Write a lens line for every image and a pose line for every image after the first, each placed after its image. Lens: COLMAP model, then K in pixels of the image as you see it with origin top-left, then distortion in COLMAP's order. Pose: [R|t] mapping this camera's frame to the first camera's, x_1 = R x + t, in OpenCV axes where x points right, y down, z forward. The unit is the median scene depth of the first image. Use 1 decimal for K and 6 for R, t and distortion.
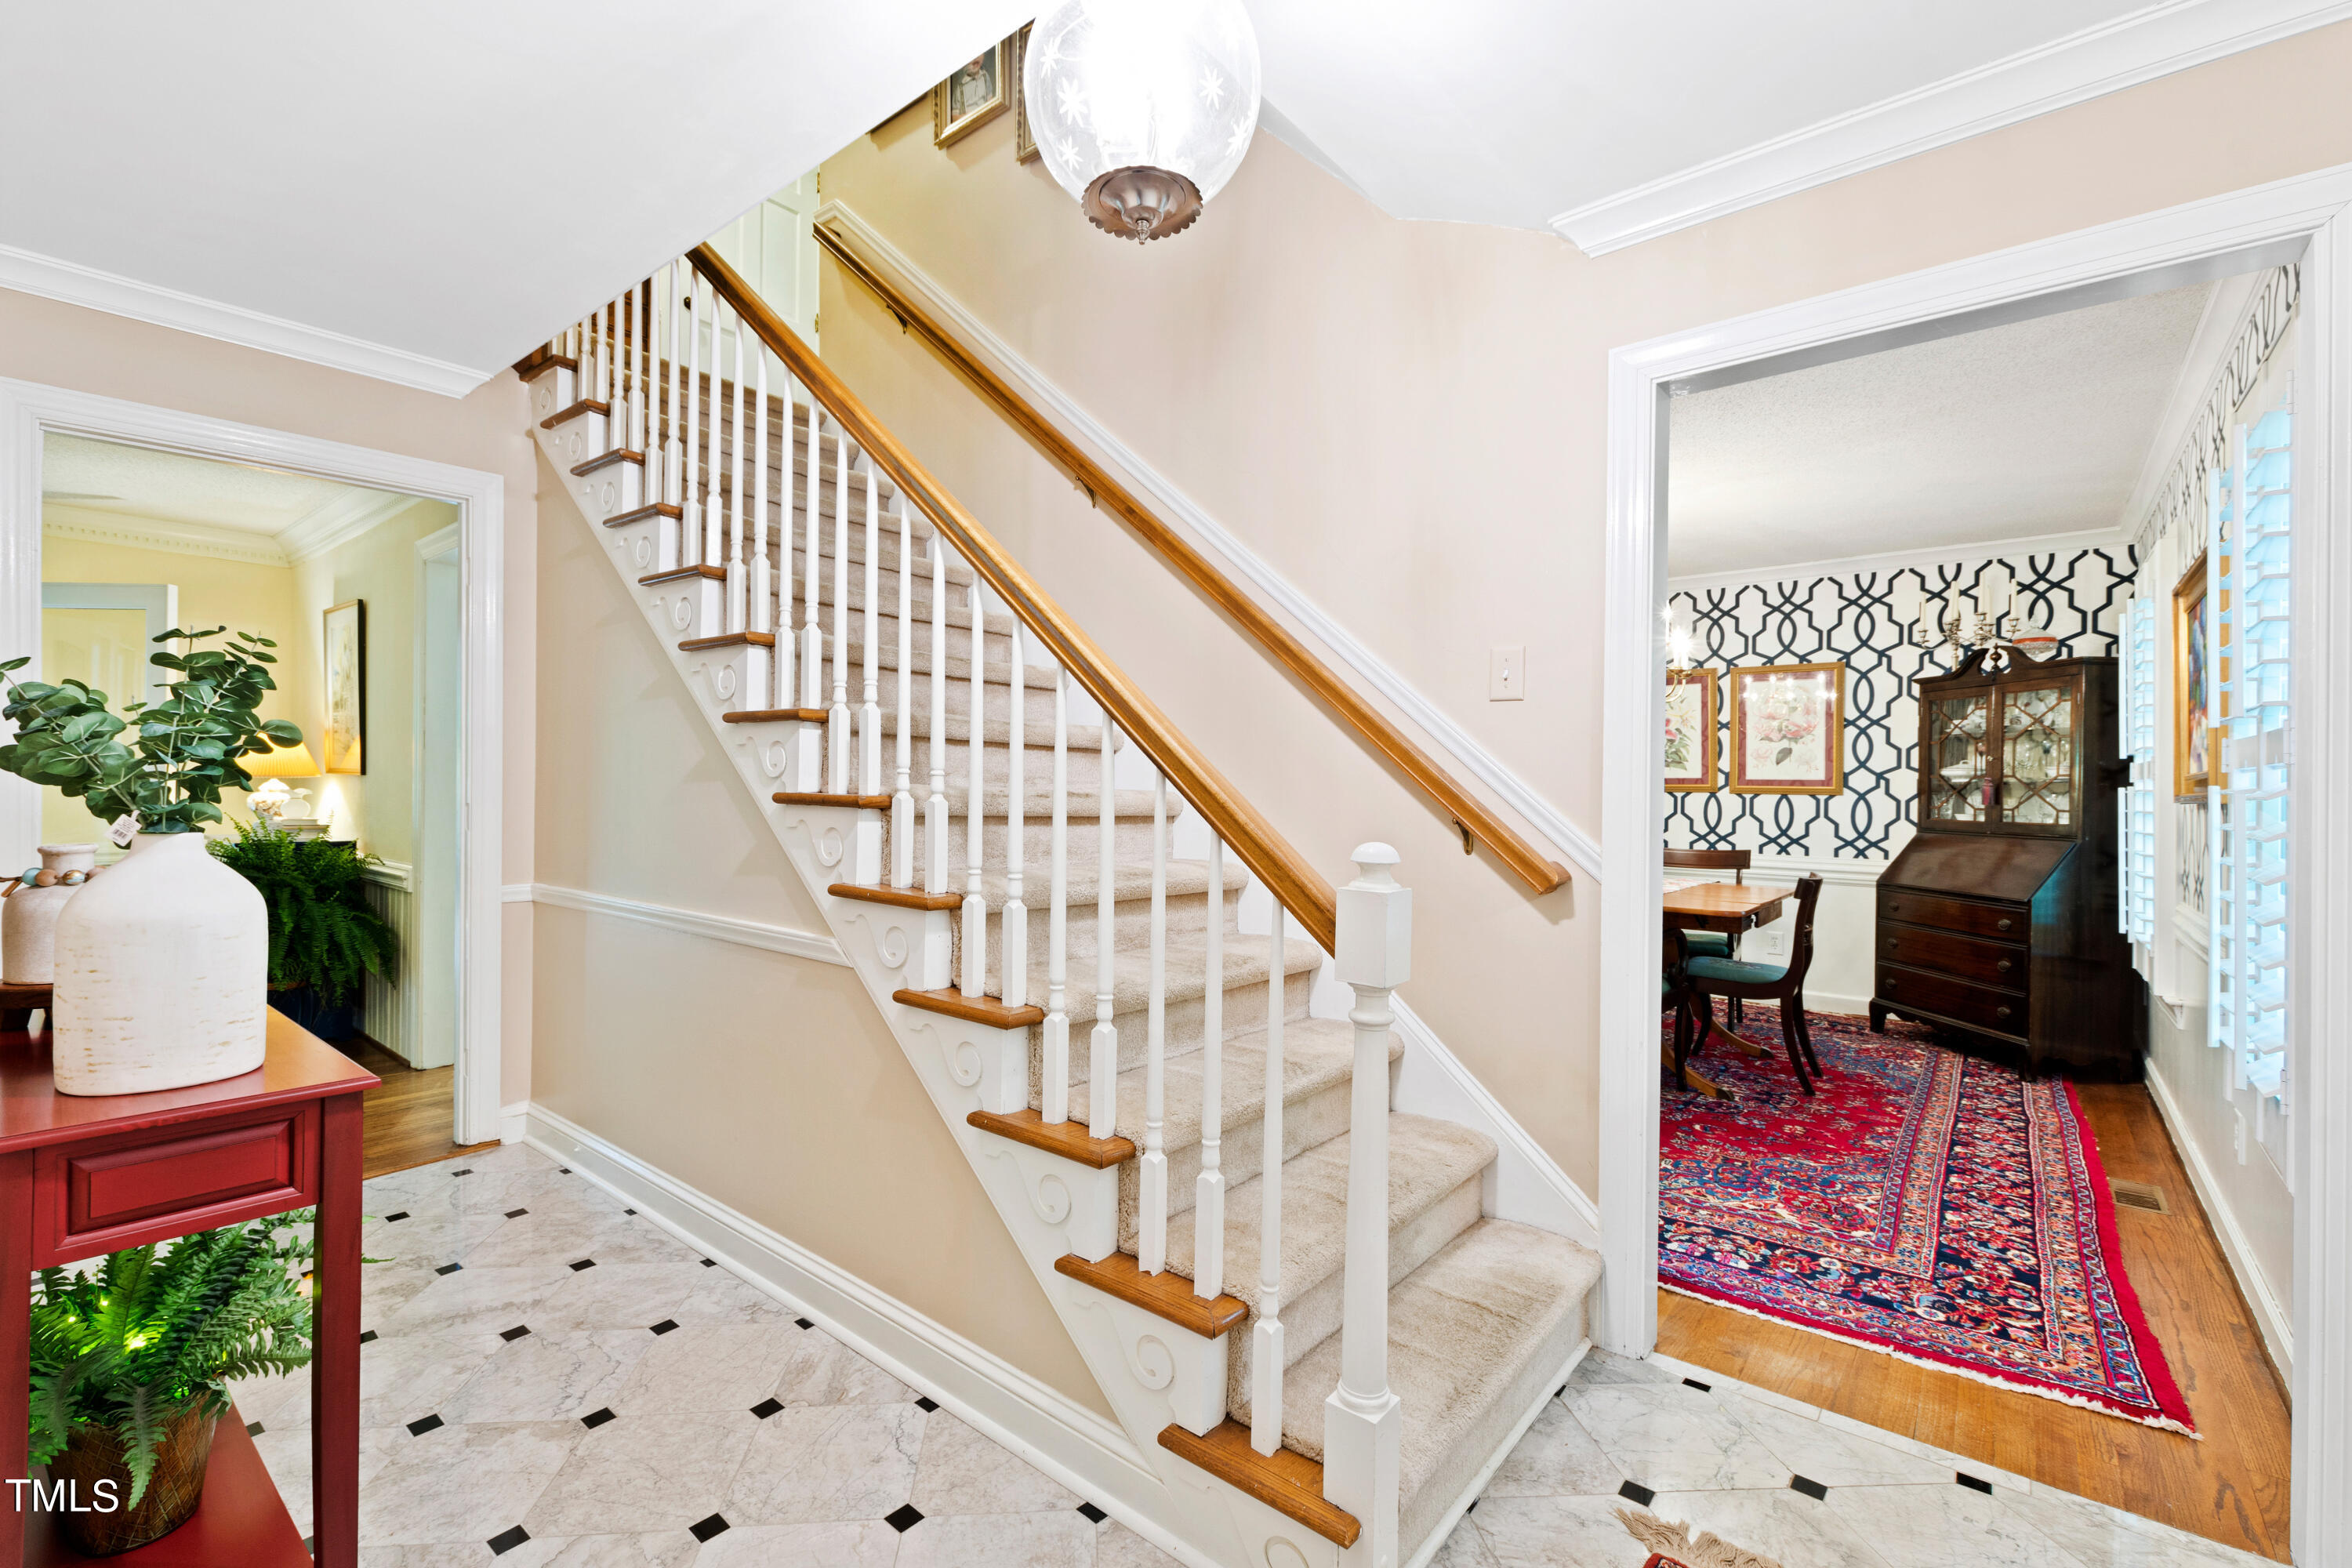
lens RADIAL K [[1032.0, 0, 1163.3], [0, 1032.0, 780.7], [0, 0, 1]] dist [0.000431, -0.003239]
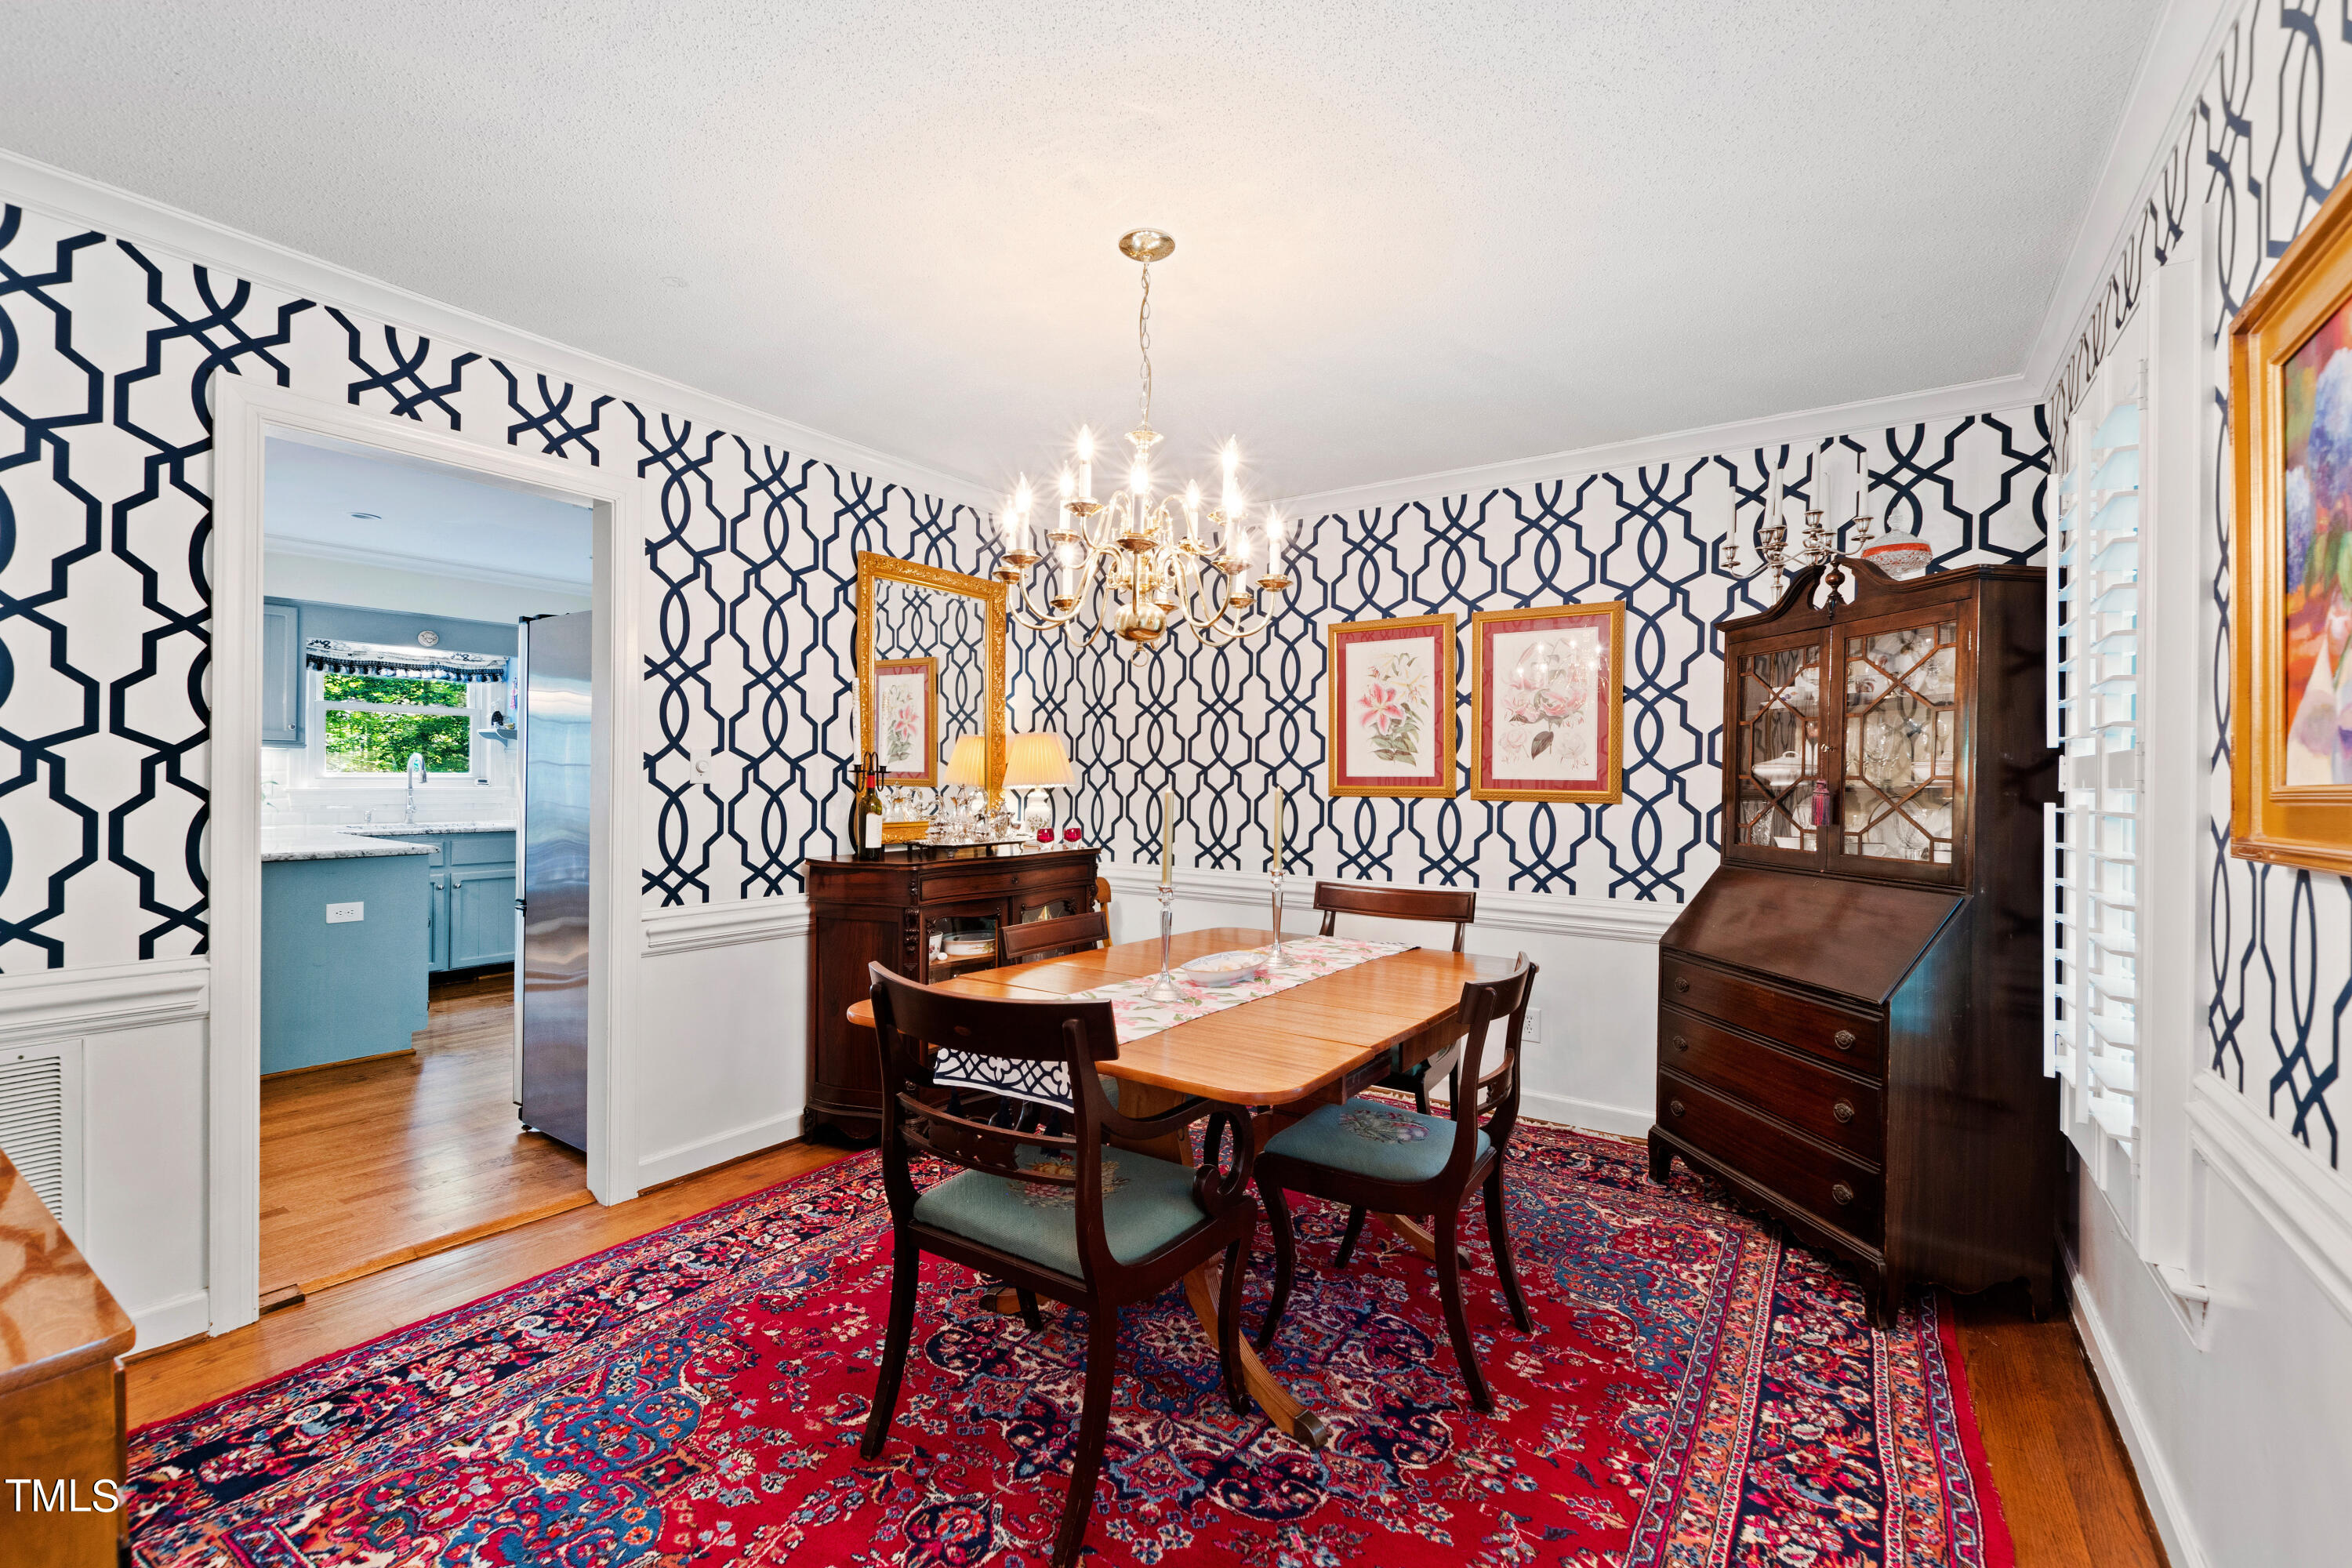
lens RADIAL K [[1032.0, 0, 1178.0], [0, 1032.0, 782.5], [0, 0, 1]] dist [0.000431, -0.003239]
pose [[0.994516, -0.000683, 0.104579, 0.331859], [-0.000419, 0.999945, 0.010514, -0.006880], [-0.104581, -0.010500, 0.994461, 0.402383]]
